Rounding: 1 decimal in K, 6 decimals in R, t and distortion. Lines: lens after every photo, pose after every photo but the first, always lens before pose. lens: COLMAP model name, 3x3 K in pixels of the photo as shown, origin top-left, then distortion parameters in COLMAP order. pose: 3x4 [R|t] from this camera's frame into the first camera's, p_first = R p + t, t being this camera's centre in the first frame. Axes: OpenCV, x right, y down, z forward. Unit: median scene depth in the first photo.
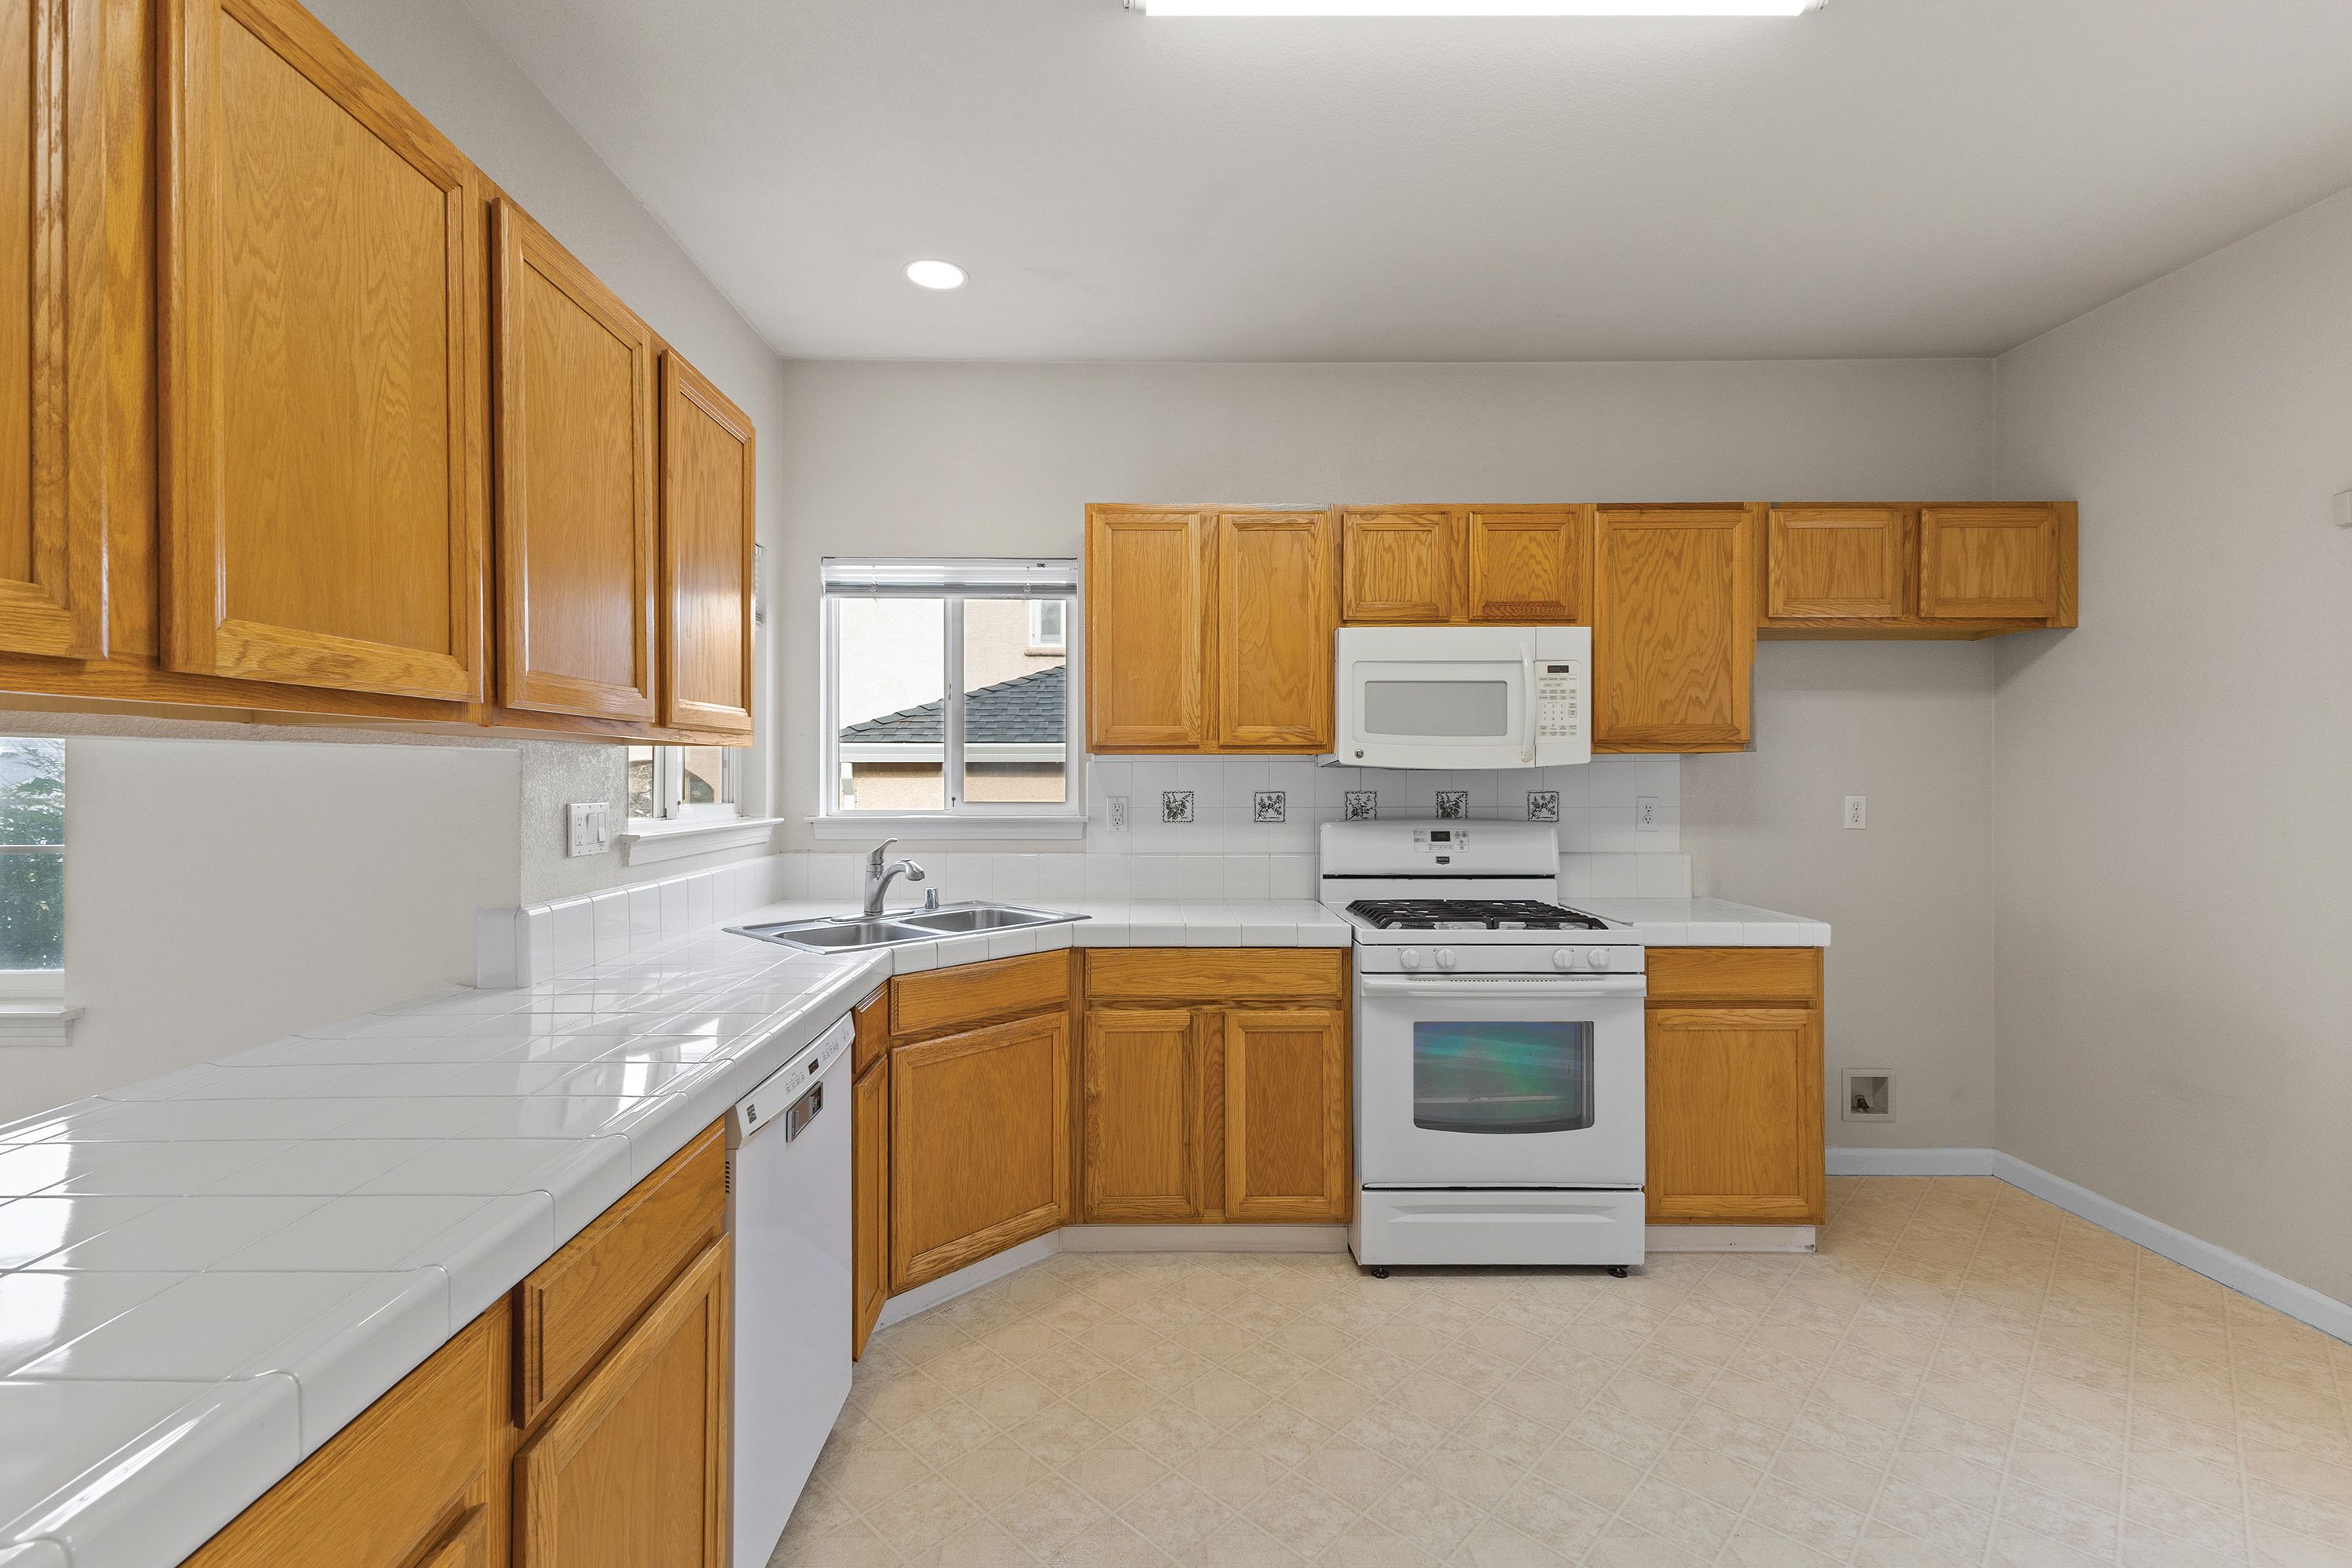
lens RADIAL K [[1021.2, 0, 1159.9], [0, 1021.2, 770.7], [0, 0, 1]] dist [0.002544, 0.000703]
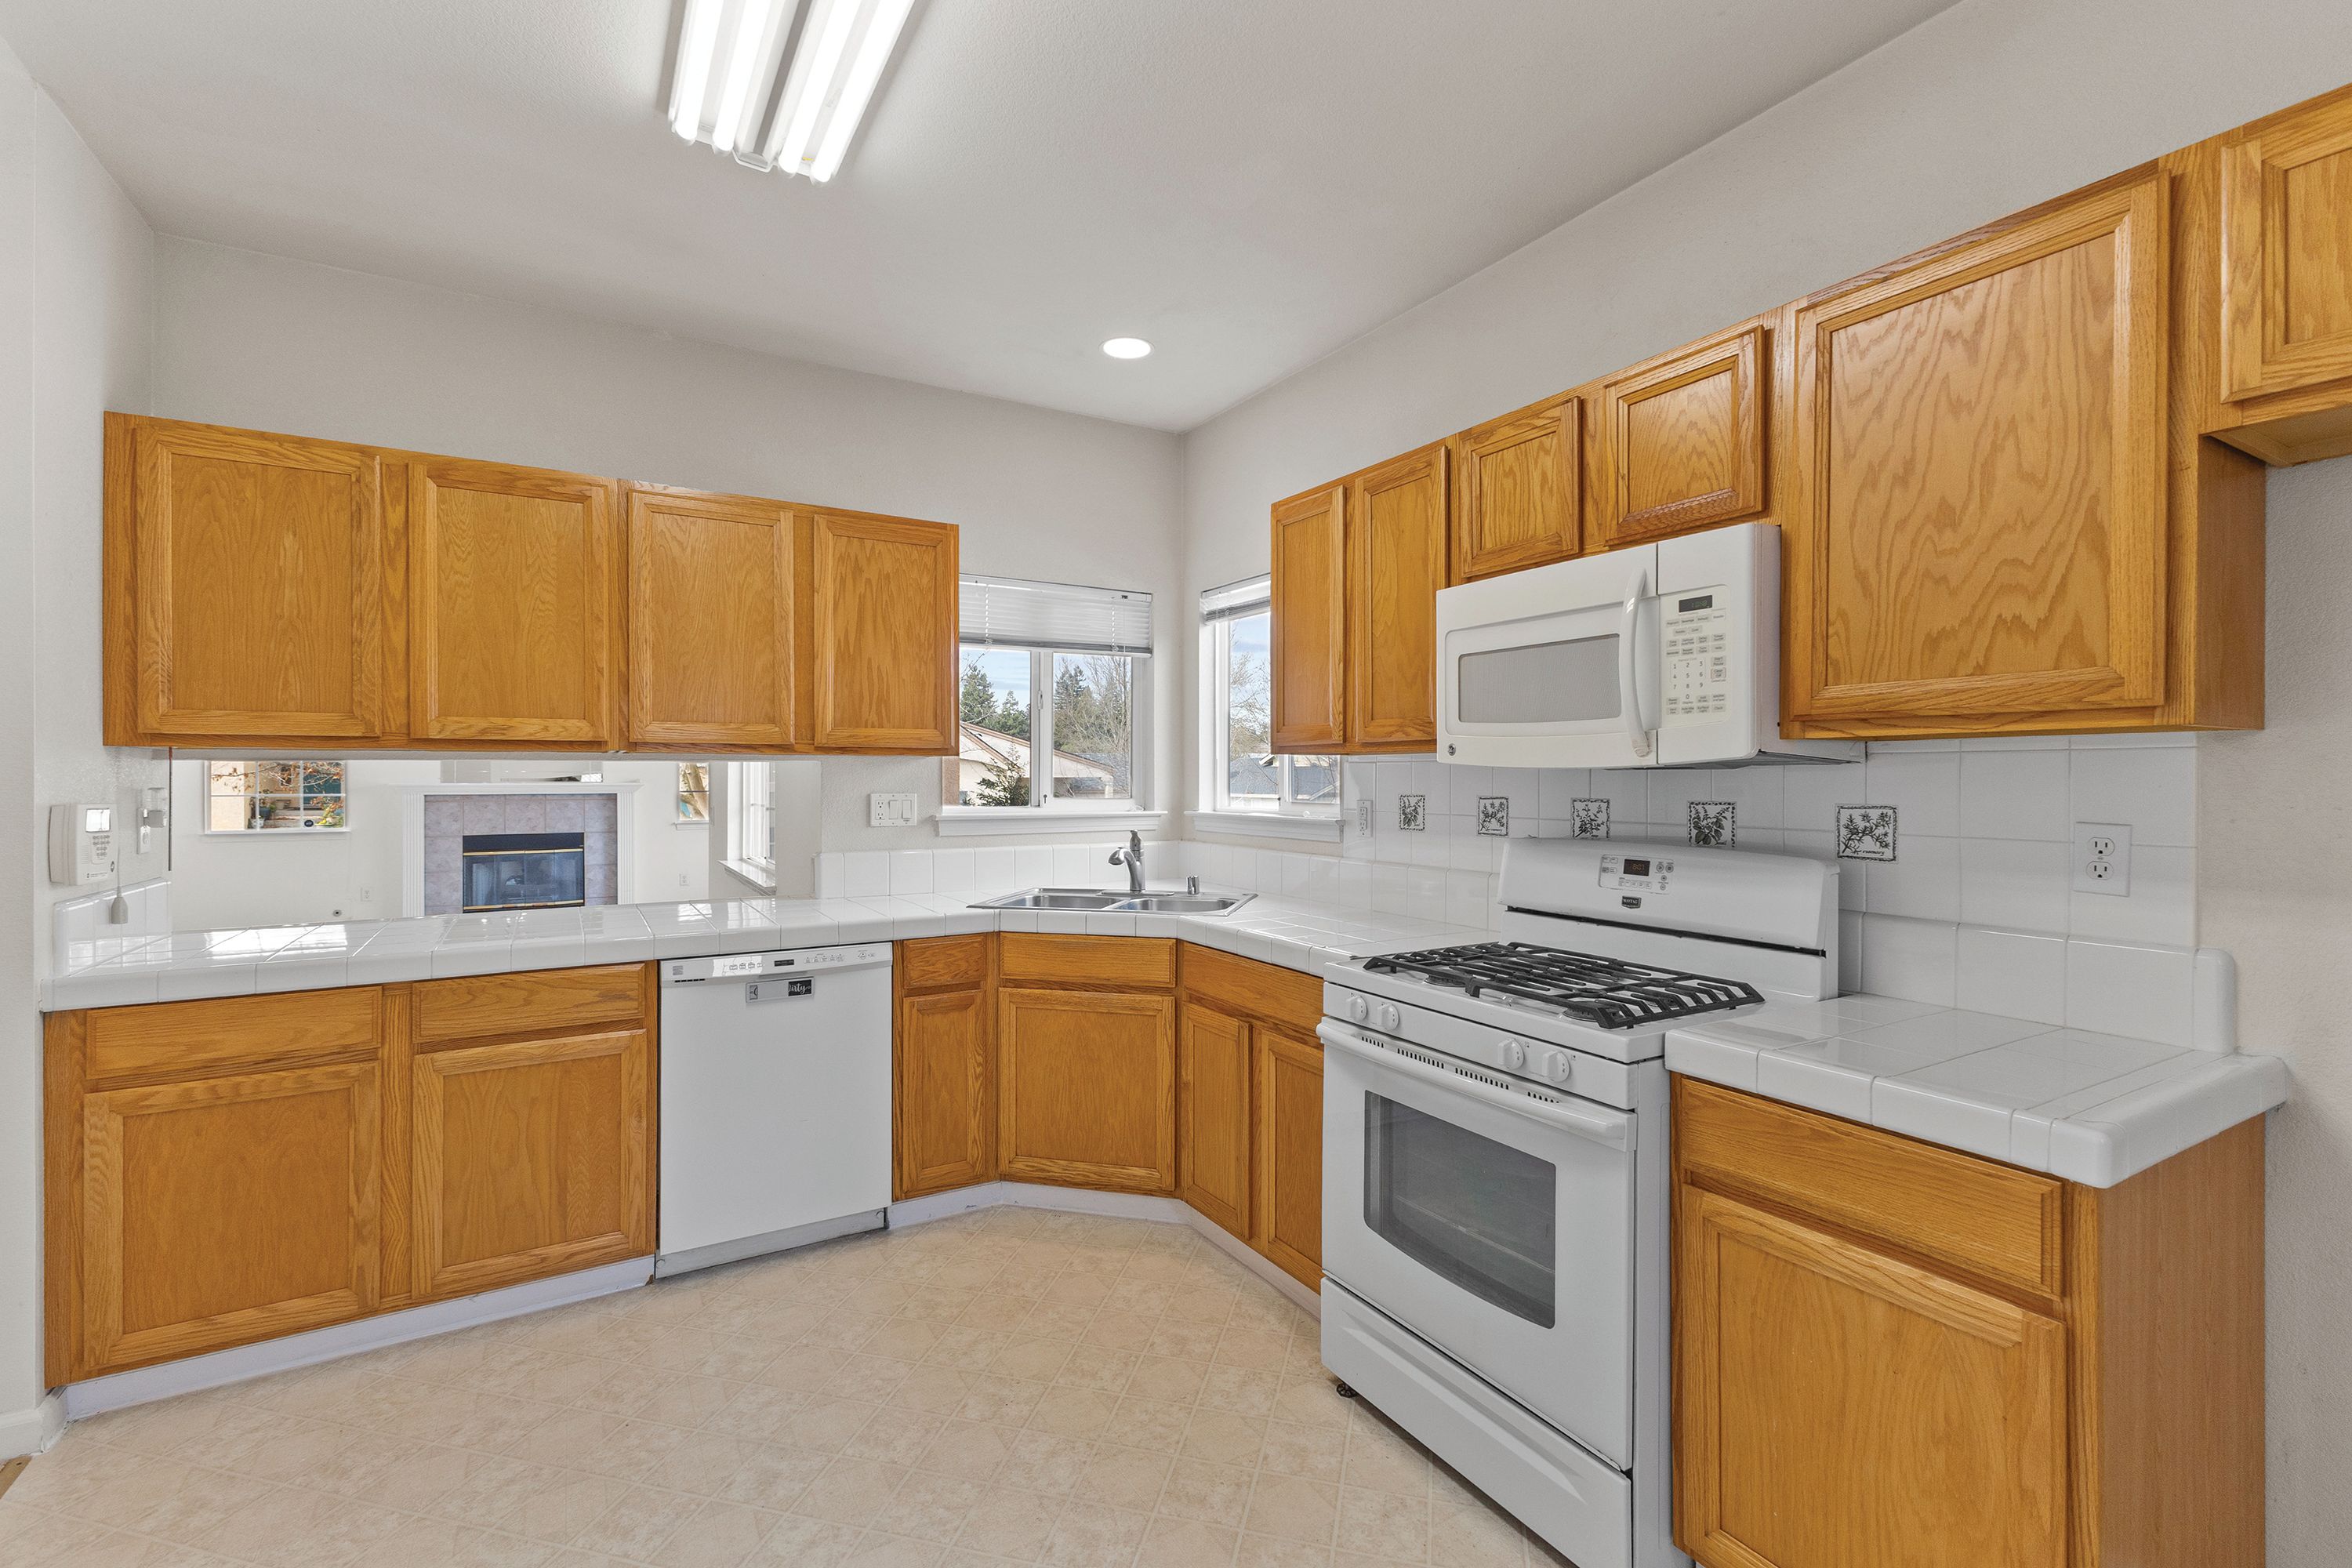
lens RADIAL K [[1021.2, 0, 1176.3], [0, 1021.2, 778.1], [0, 0, 1]] dist [0.002544, 0.000703]
pose [[0.504703, 0.002875, -0.863289, 0.757213], [0.002629, 0.999985, 0.004867, 0.000822], [0.863289, -0.004726, 0.504687, 0.423624]]
